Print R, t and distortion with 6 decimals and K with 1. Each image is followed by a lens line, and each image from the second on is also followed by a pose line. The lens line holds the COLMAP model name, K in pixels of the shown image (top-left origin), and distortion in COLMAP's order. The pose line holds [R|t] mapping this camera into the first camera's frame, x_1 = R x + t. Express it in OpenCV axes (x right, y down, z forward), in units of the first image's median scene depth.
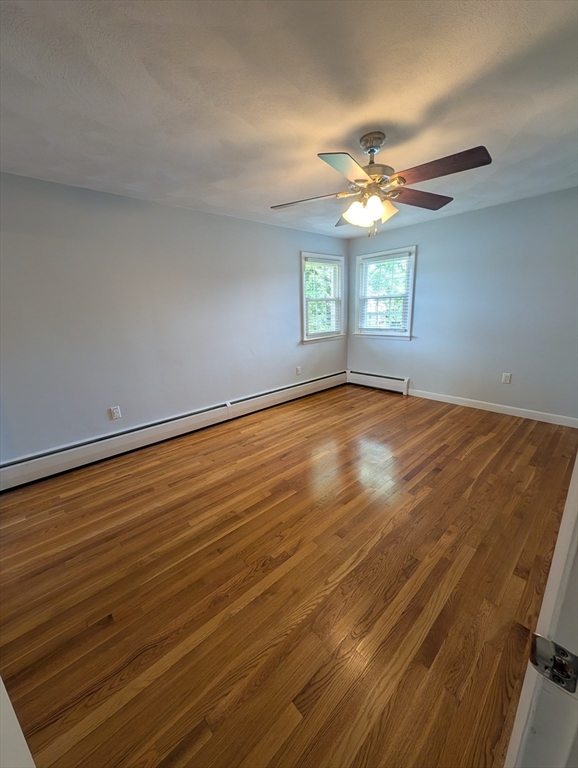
lens RADIAL K [[294.4, 0, 285.4], [0, 294.4, 382.7], [0, 0, 1]] dist [0.000296, 0.000193]
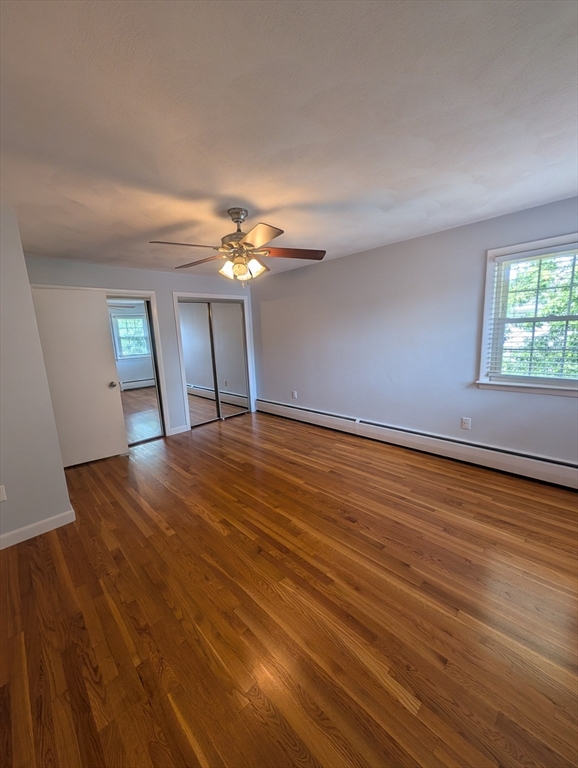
lens RADIAL K [[294.4, 0, 285.6], [0, 294.4, 384.8], [0, 0, 1]] dist [0.000296, 0.000193]
pose [[0.042436, 0.209964, -0.976788, 0.889213], [-0.206242, 0.958452, 0.197063, -0.230067], [0.977580, 0.193092, 0.083977, 0.670035]]
